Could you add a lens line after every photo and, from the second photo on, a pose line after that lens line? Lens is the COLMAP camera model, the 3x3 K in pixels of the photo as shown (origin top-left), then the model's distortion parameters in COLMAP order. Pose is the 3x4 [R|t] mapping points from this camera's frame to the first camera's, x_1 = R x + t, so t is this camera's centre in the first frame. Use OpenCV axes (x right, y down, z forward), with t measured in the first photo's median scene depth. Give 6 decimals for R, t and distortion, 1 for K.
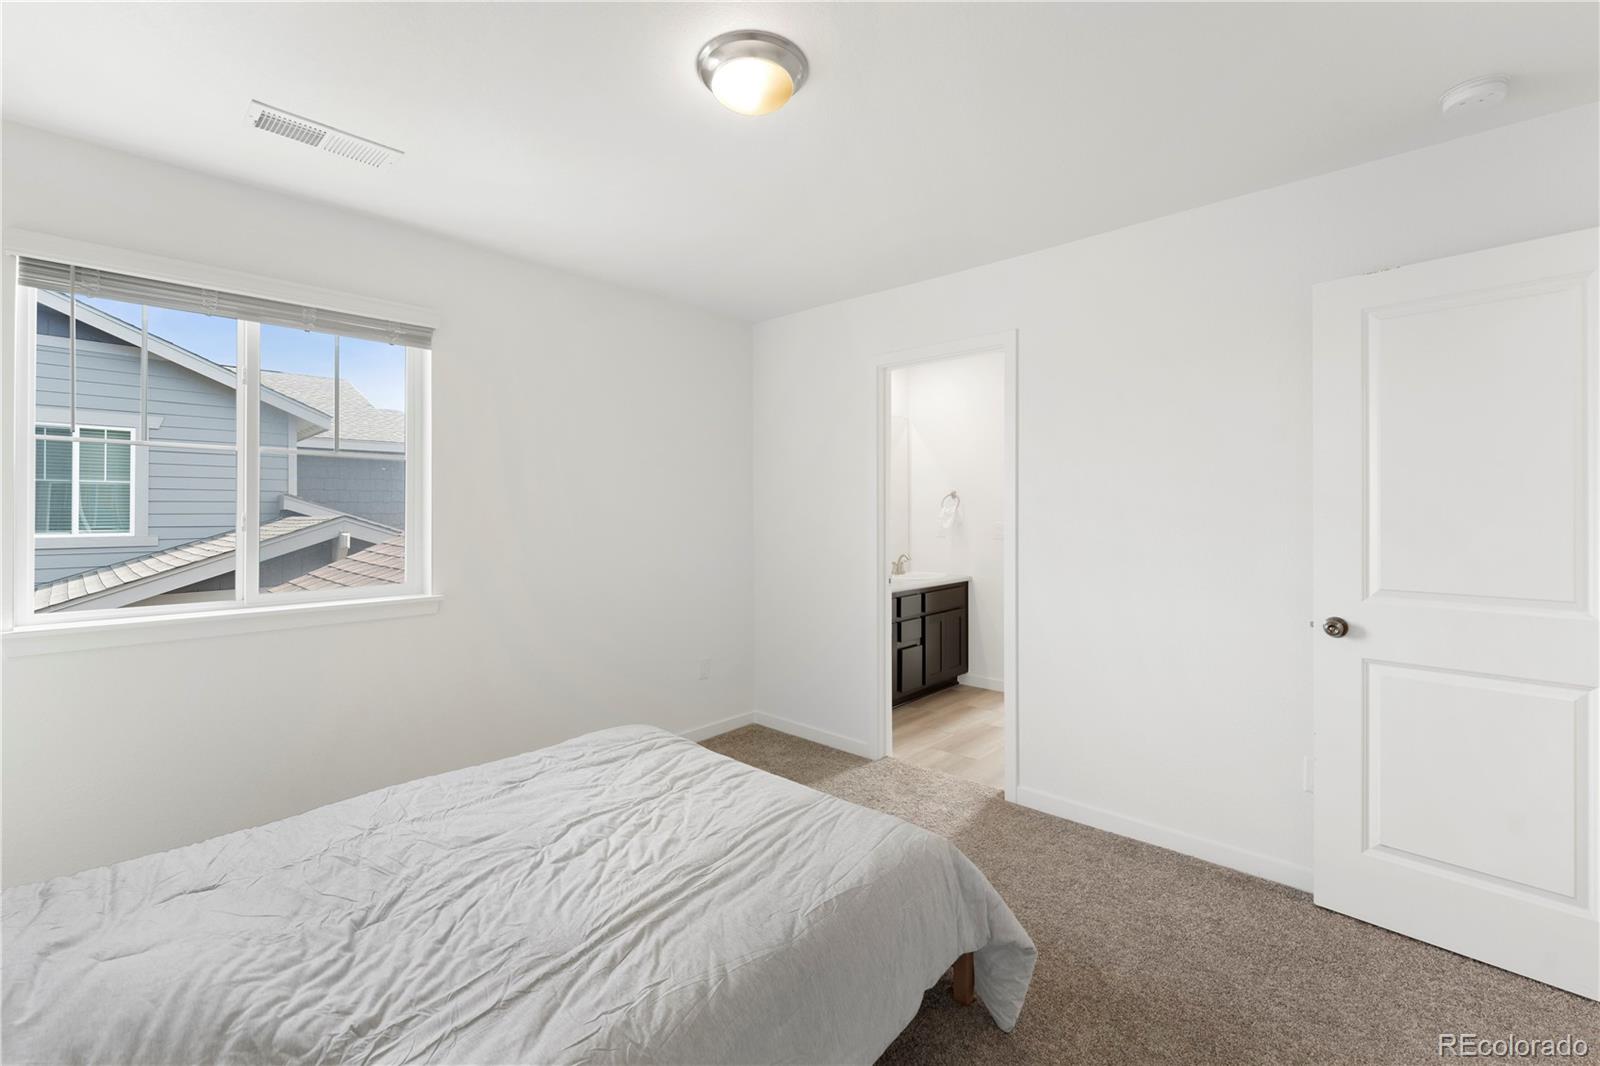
lens RADIAL K [[659.9, 0, 806.2], [0, 659.9, 508.1], [0, 0, 1]] dist [-0.001141, -0.000208]
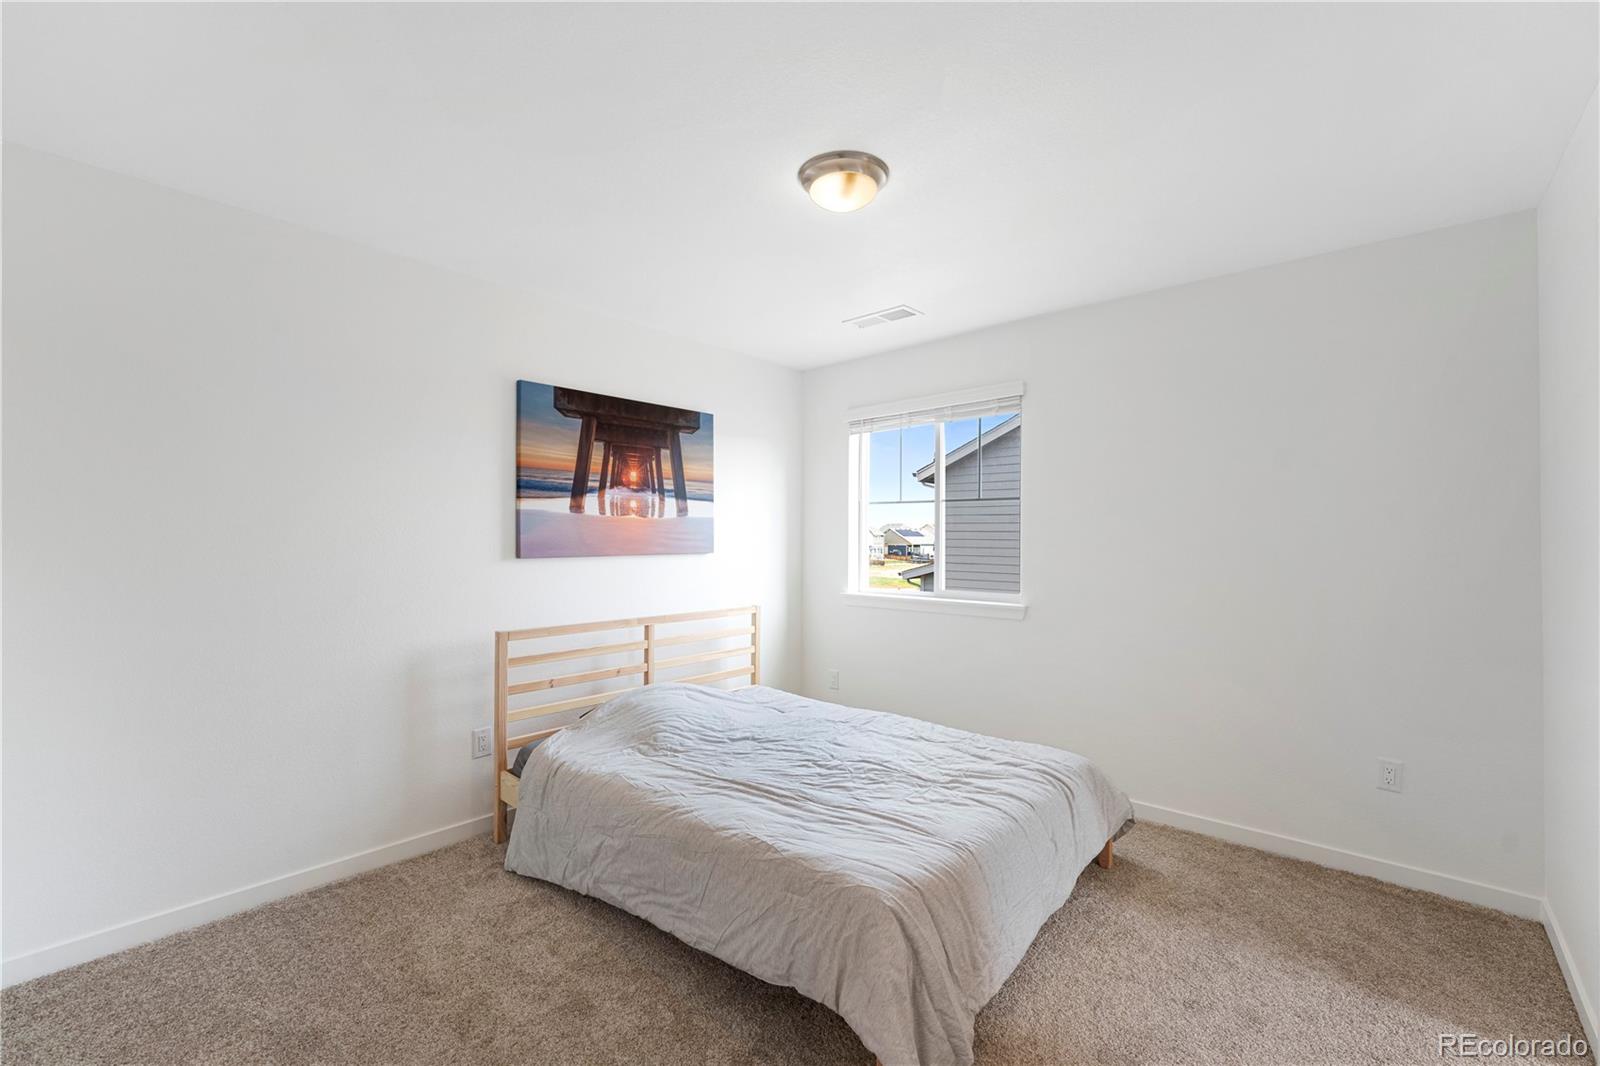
lens RADIAL K [[659.9, 0, 806.2], [0, 659.9, 508.1], [0, 0, 1]] dist [-0.001141, -0.000208]
pose [[0.042930, -0.043340, -0.998138, 1.163467], [0.002612, 0.999060, -0.043268, -0.000939], [0.999075, -0.000750, 0.043003, 0.882693]]
